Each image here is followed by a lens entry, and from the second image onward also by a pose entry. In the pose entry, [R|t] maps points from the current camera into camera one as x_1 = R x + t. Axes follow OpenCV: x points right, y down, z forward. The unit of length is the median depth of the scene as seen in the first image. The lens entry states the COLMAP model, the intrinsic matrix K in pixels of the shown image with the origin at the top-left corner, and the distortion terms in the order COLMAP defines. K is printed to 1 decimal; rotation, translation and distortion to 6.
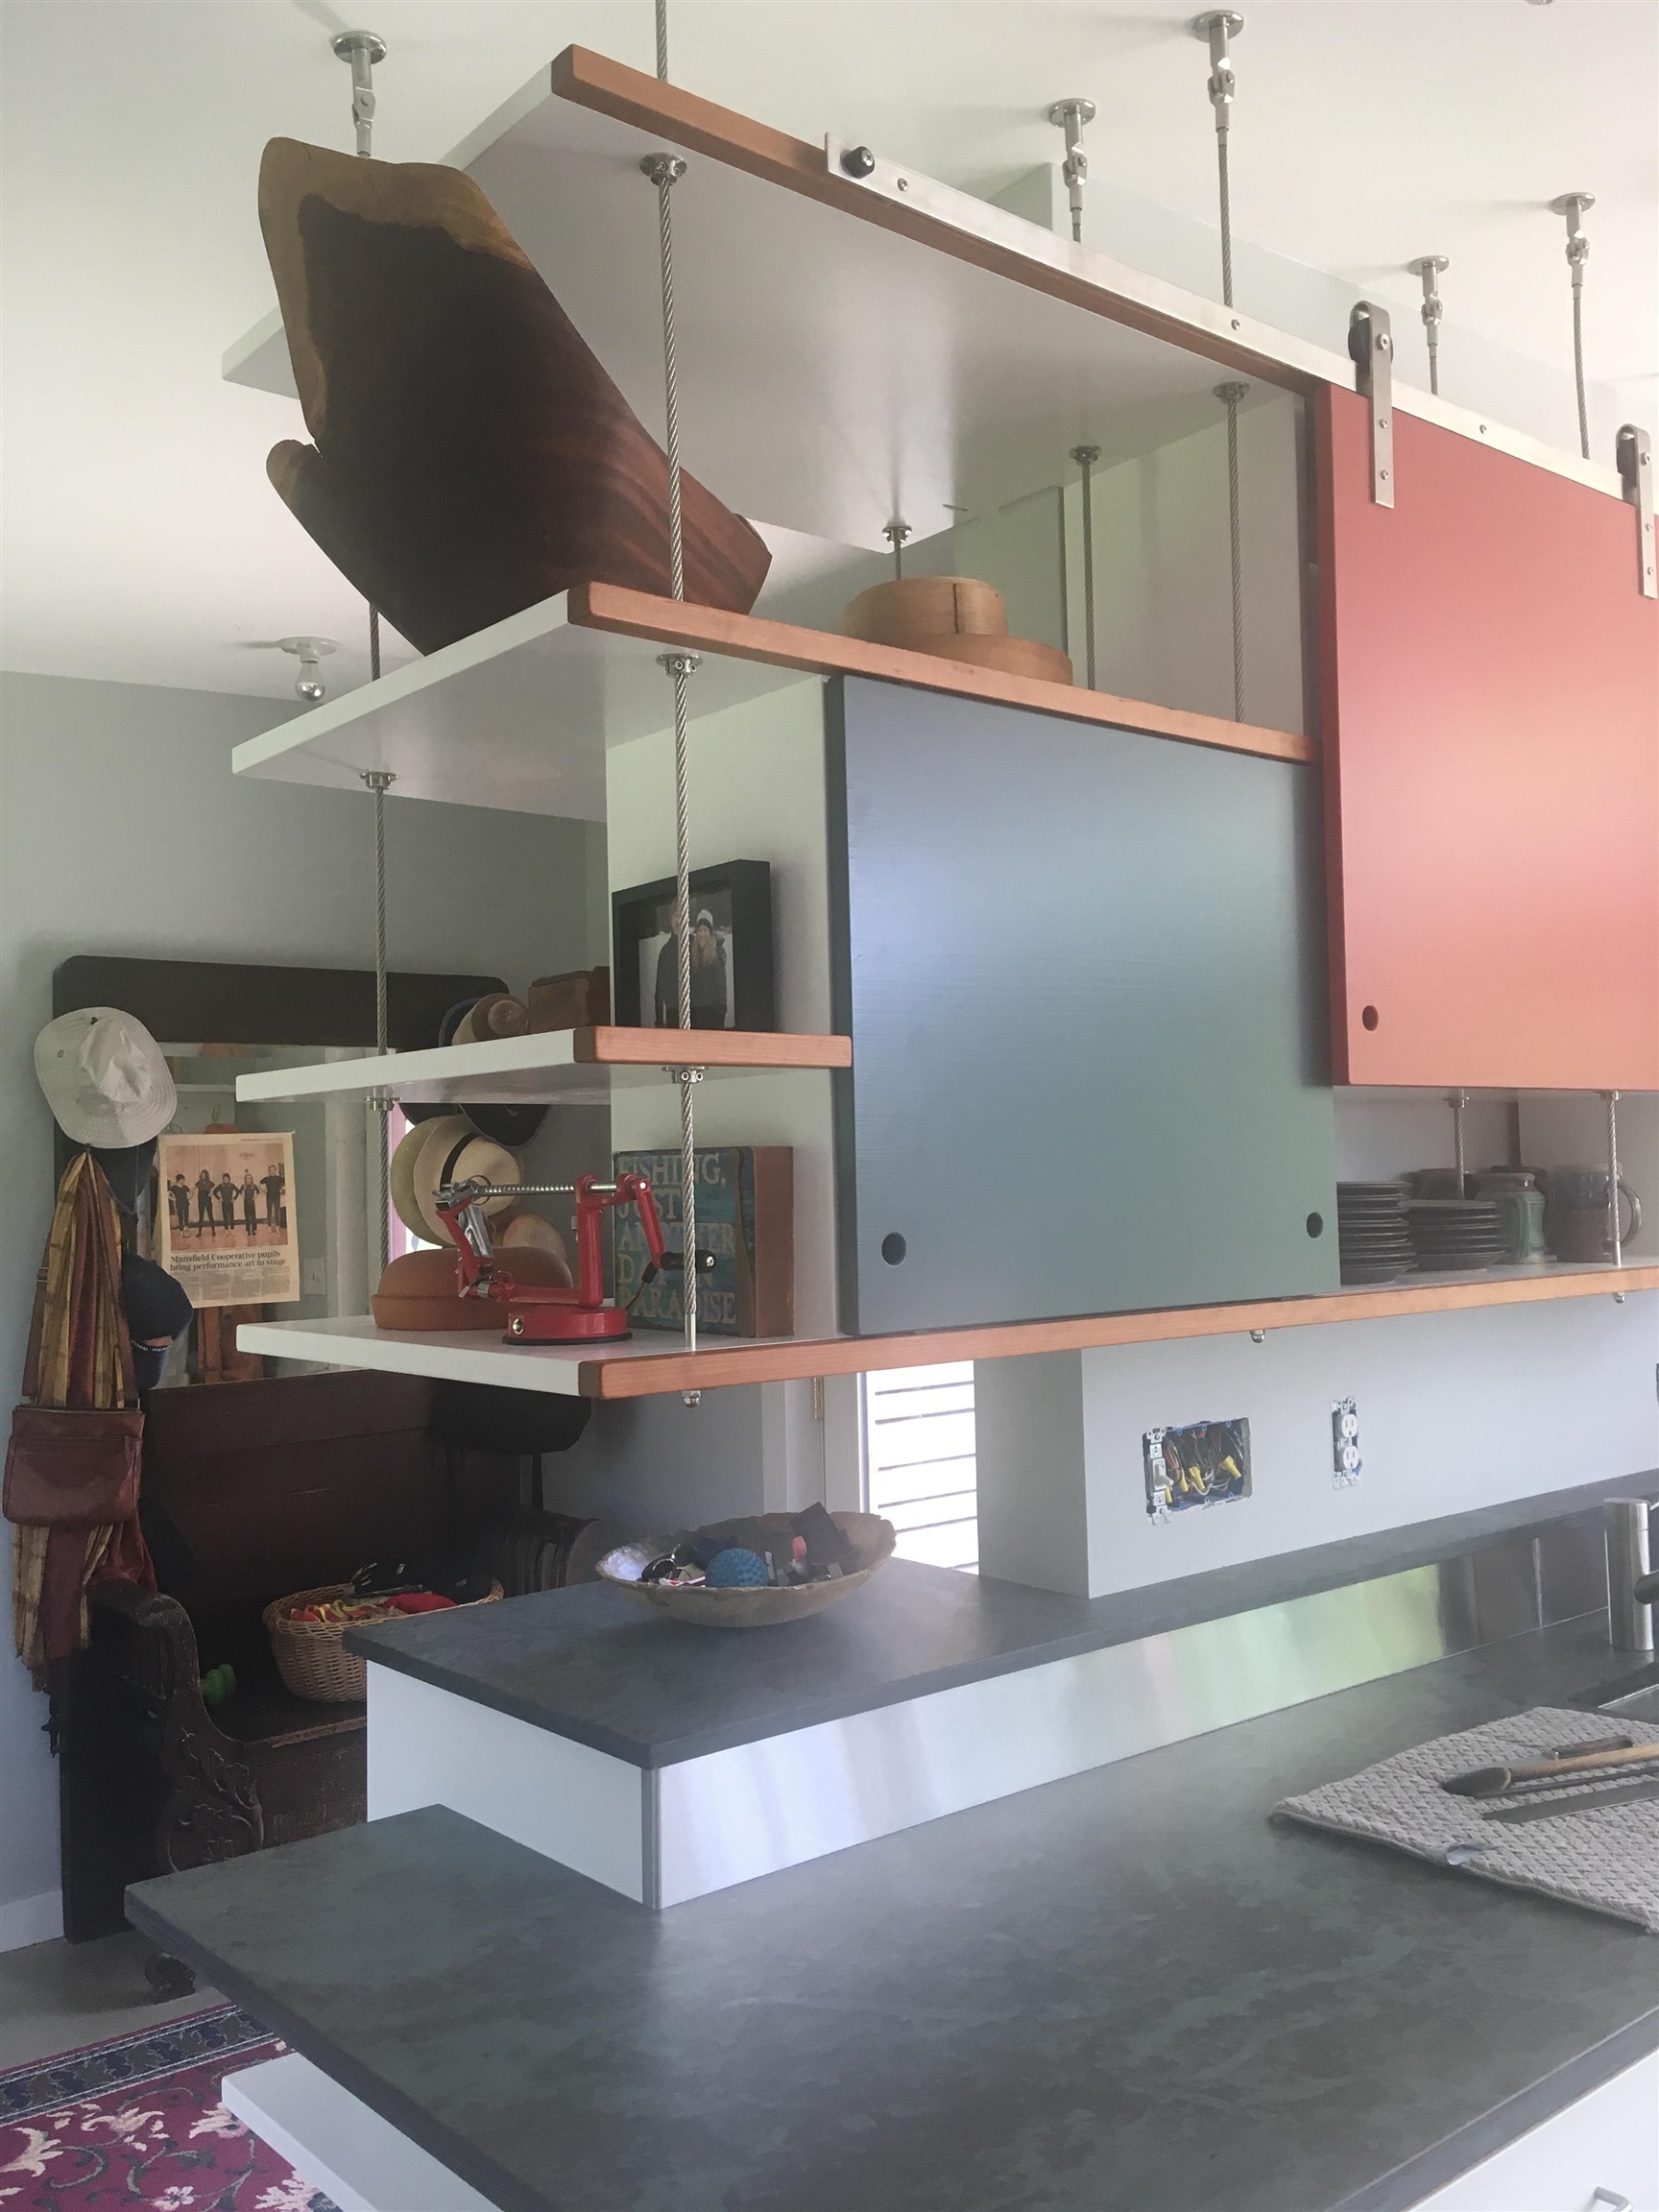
lens RADIAL K [[1896.7, 0, 830.8], [0, 1896.7, 1087.4], [0, 0, 1]] dist [0.096264, -0.134045]
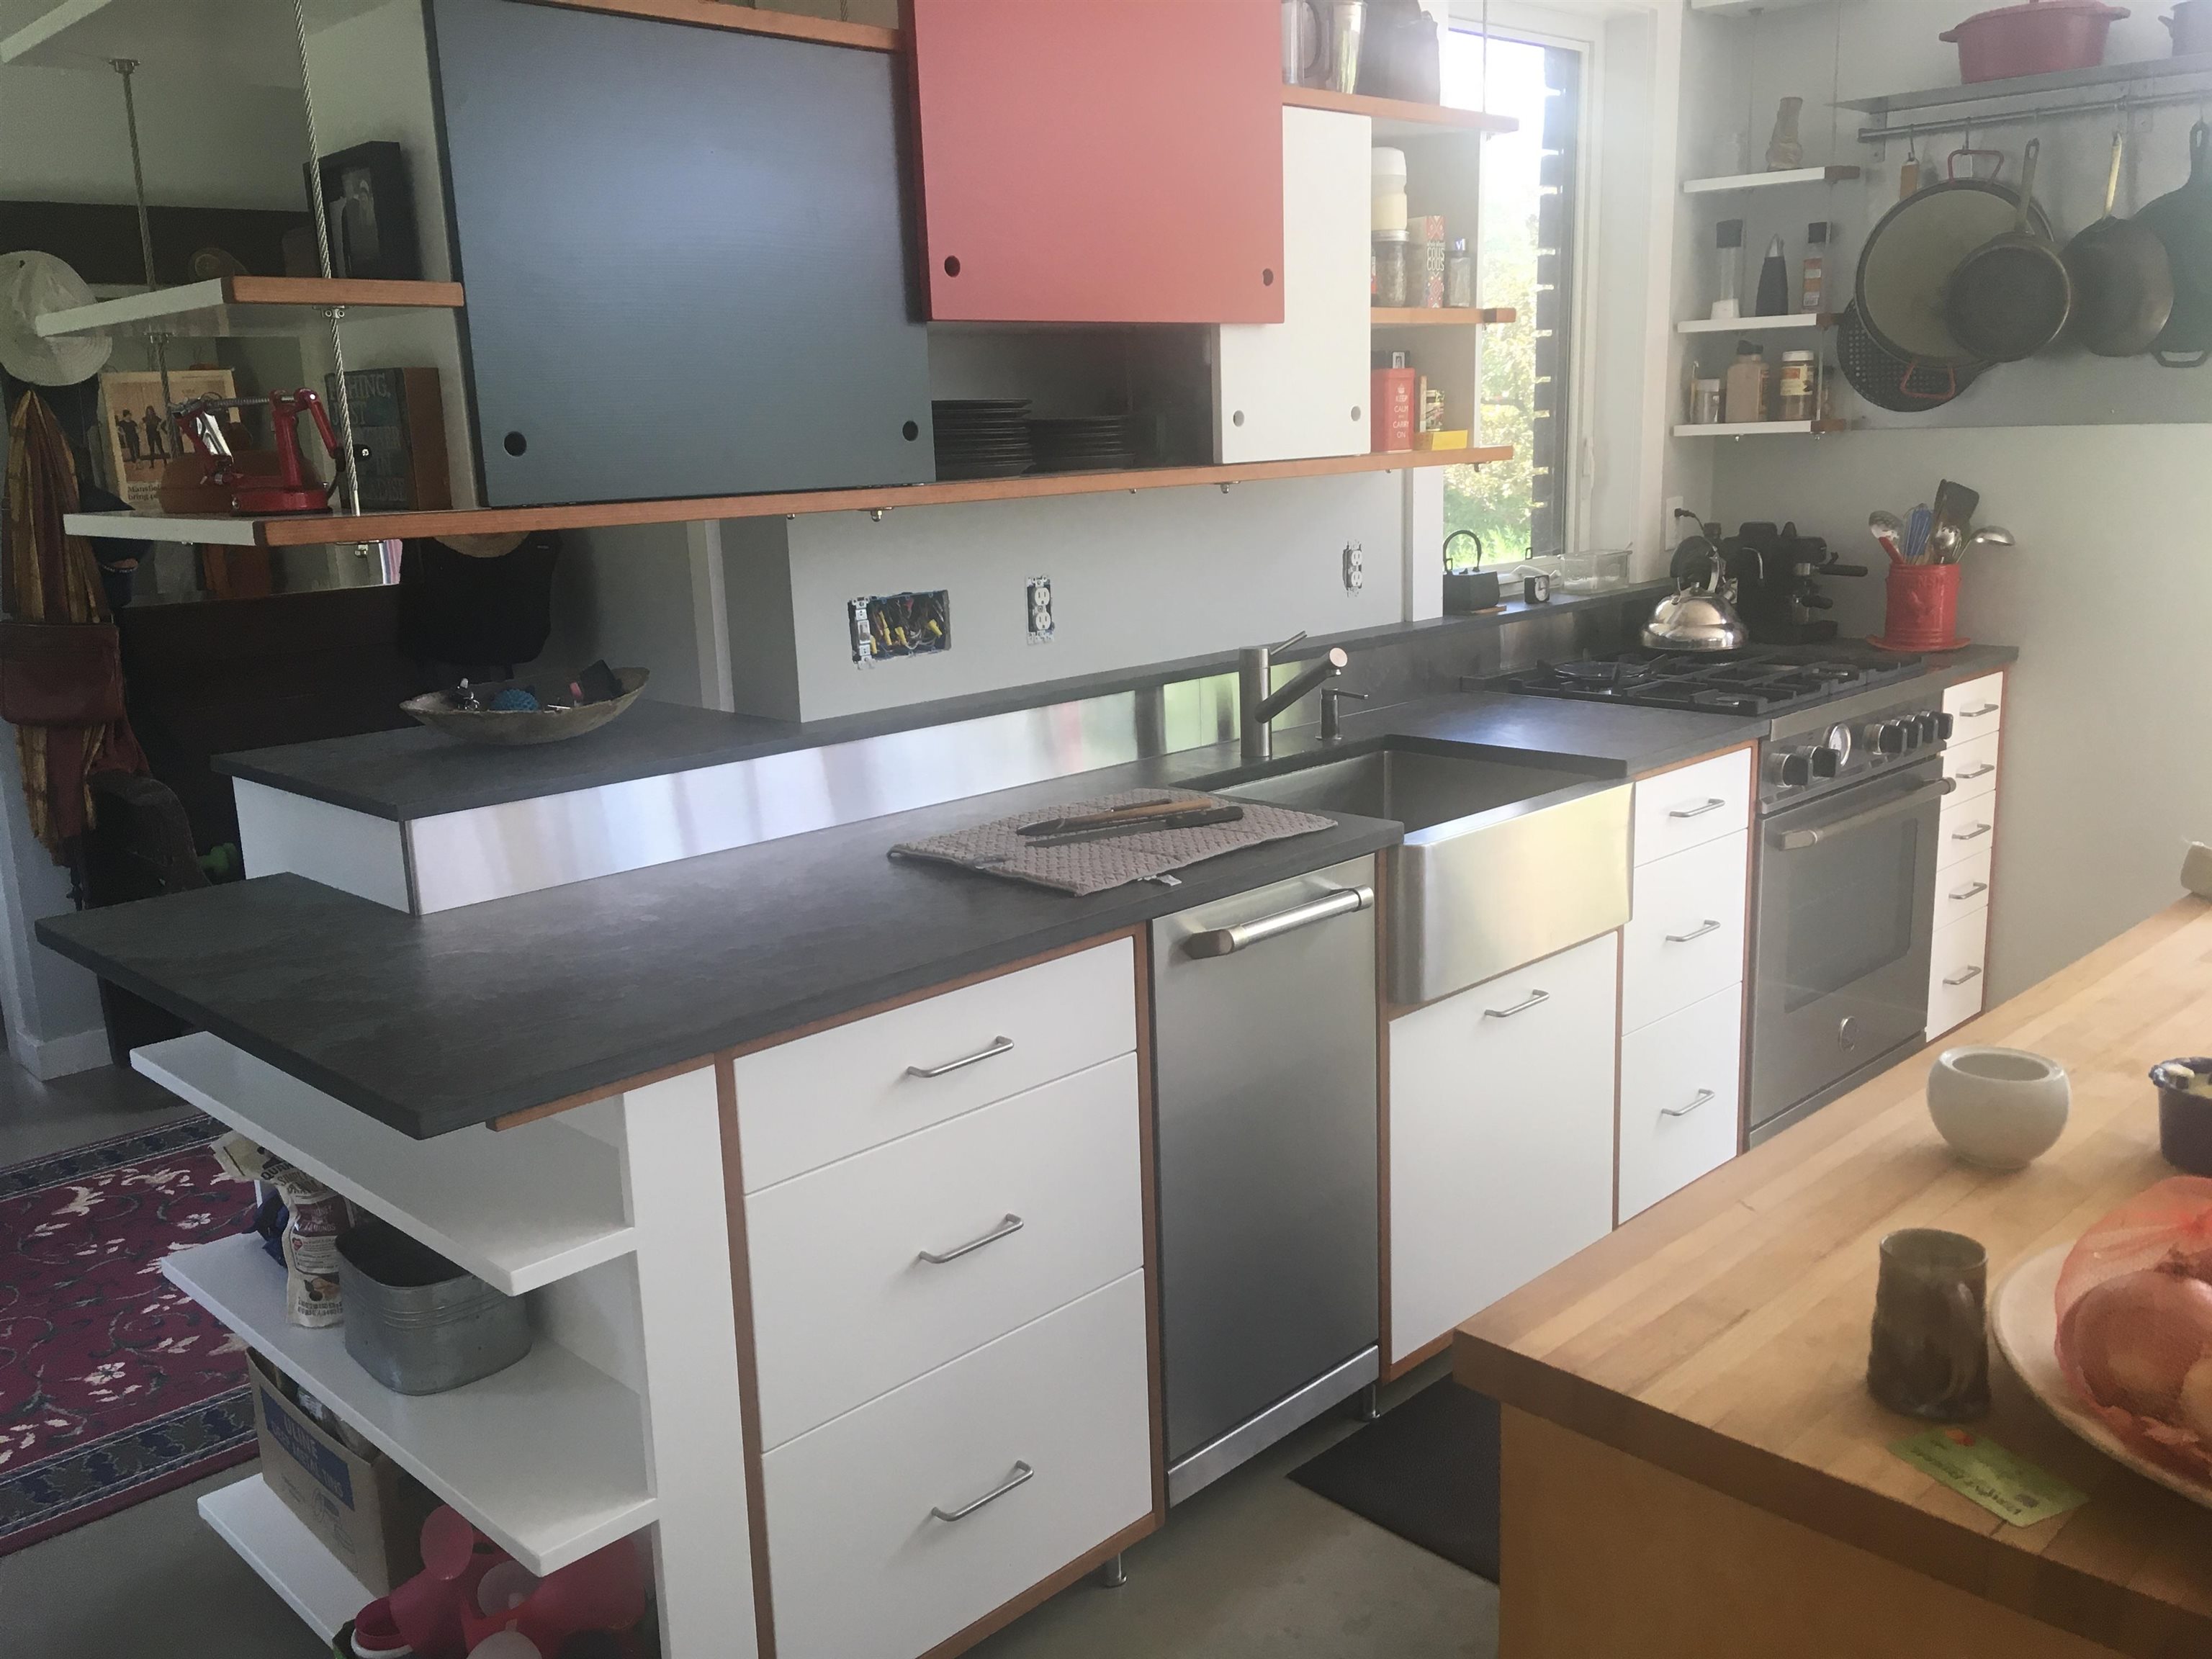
lens RADIAL K [[1896.7, 0, 1116.7], [0, 1896.7, 811.8], [0, 0, 1]] dist [0.096264, -0.134045]
pose [[0.996248, -0.029001, 0.081546, 0.223743], [0.008098, 0.969293, 0.245776, 0.003206], [-0.086170, -0.244194, 0.965890, -0.289680]]
